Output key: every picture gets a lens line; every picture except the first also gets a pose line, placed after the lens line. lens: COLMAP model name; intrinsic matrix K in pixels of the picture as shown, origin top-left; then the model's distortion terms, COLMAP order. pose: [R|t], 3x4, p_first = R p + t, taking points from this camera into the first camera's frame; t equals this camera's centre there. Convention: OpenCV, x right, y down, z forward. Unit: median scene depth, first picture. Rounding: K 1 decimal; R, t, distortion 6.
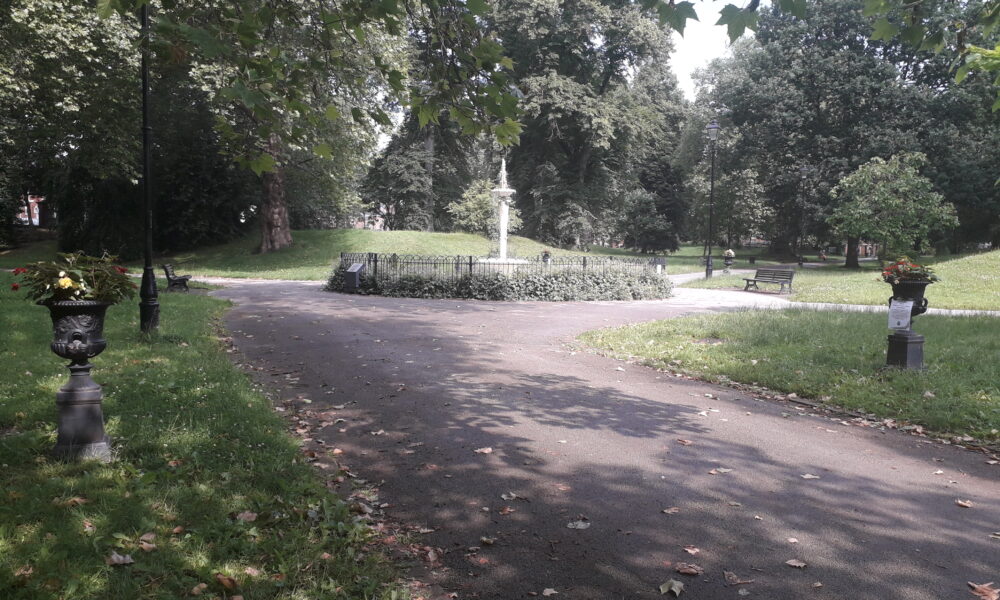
lens RADIAL K [[844.8, 0, 499.9], [0, 844.8, 299.0], [0, 0, 1]] dist [0.021033, -0.008806]
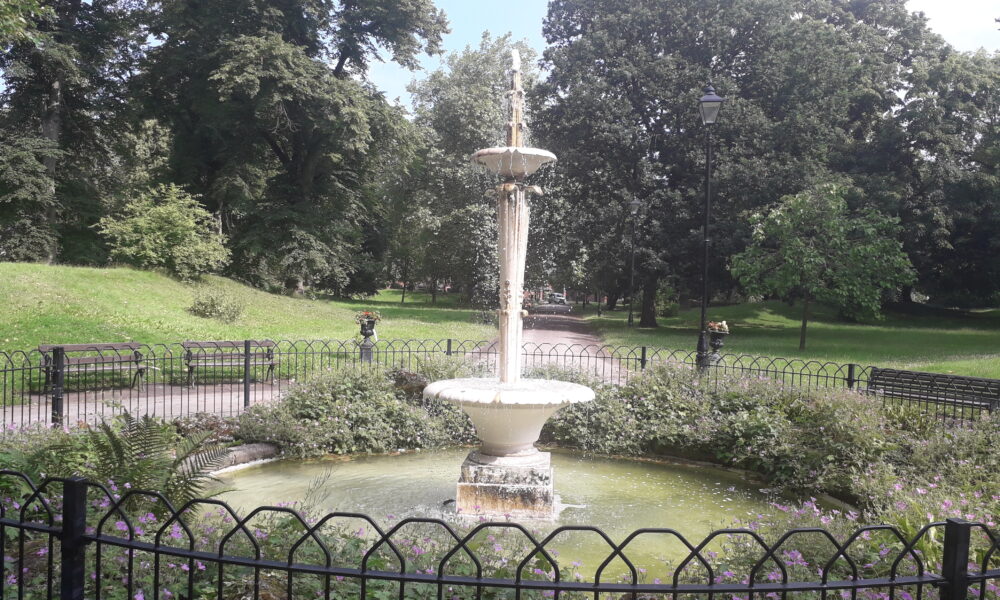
lens RADIAL K [[844.8, 0, 500.0], [0, 844.8, 300.3], [0, 0, 1]] dist [0.021033, -0.008806]
pose [[0.903381, 0.020710, 0.428339, -0.060946], [-0.000255, 0.998859, -0.047757, -0.025739], [-0.428840, 0.043033, 0.902355, 0.331020]]
